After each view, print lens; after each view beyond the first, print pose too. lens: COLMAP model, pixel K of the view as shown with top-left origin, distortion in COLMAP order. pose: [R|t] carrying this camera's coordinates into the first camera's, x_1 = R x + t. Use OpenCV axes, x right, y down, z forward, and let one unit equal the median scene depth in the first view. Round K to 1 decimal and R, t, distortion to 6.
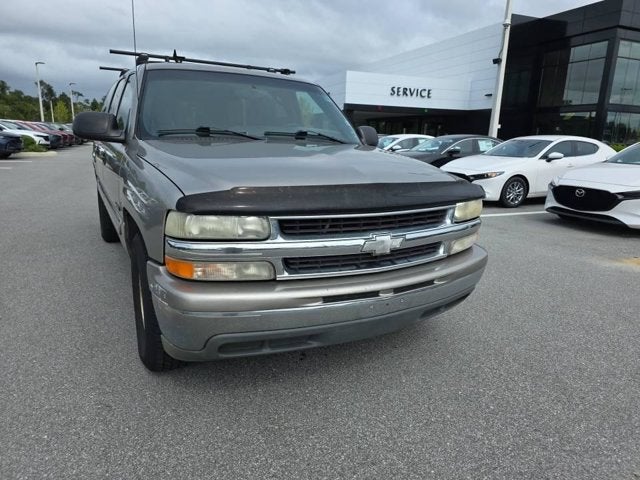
lens RADIAL K [[435.7, 0, 322.6], [0, 435.7, 243.9], [0, 0, 1]] dist [0.062784, -0.061415]
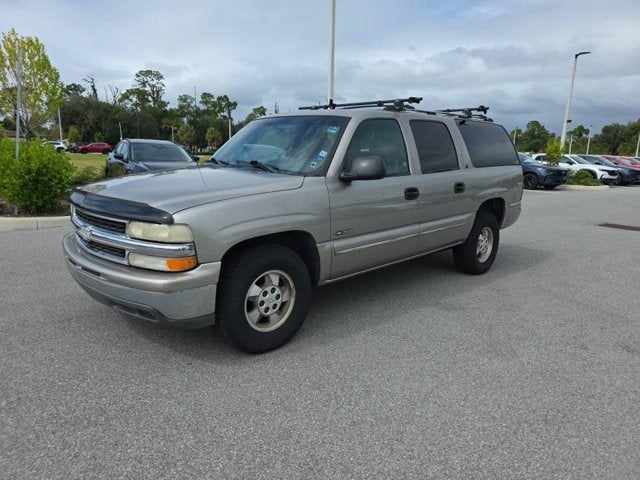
lens RADIAL K [[435.7, 0, 312.0], [0, 435.7, 236.0], [0, 0, 1]] dist [0.062784, -0.061415]
pose [[0.251932, 0.159745, -0.954469, 1.317071], [-0.248605, 0.963866, 0.095698, -0.242669], [0.935268, 0.213177, 0.282542, 0.976626]]
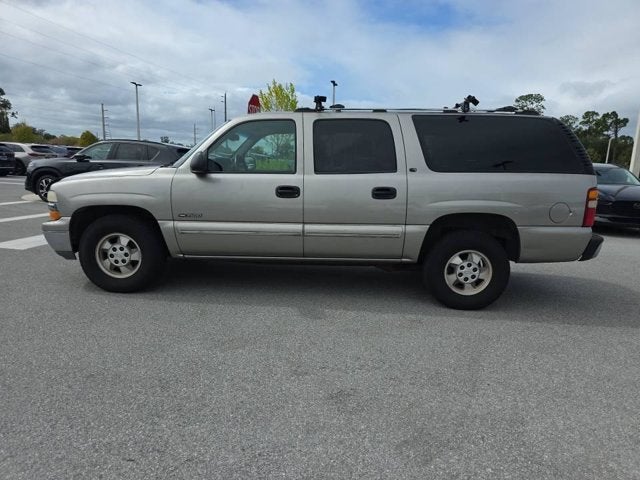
lens RADIAL K [[435.7, 0, 318.1], [0, 435.7, 234.2], [0, 0, 1]] dist [0.062784, -0.061415]
pose [[-0.525903, 0.084219, -0.846365, 1.183253], [-0.249201, 0.936160, 0.247999, -0.582847], [0.813219, 0.341338, -0.471342, 2.518684]]
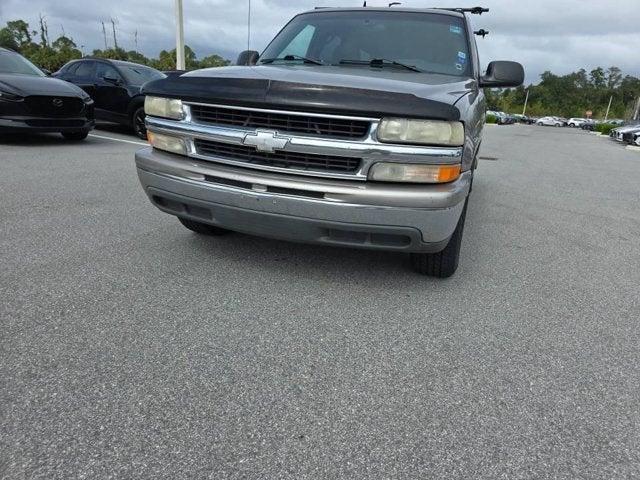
lens RADIAL K [[435.7, 0, 328.1], [0, 435.7, 243.4], [0, 0, 1]] dist [0.062784, -0.061415]
pose [[0.665729, 0.245268, -0.704733, 0.777410], [-0.230173, 0.965881, 0.118722, 0.058343], [0.709806, 0.083174, 0.699469, 0.298750]]
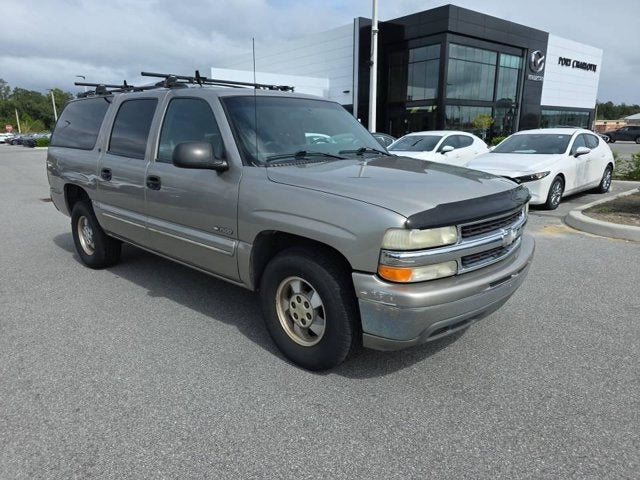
lens RADIAL K [[435.7, 0, 317.0], [0, 435.7, 242.4], [0, 0, 1]] dist [0.062784, -0.061415]
pose [[0.948558, -0.113542, 0.295544, -0.602970], [0.111052, 0.993494, 0.025255, -0.061059], [-0.296489, 0.008865, 0.954995, -0.065945]]
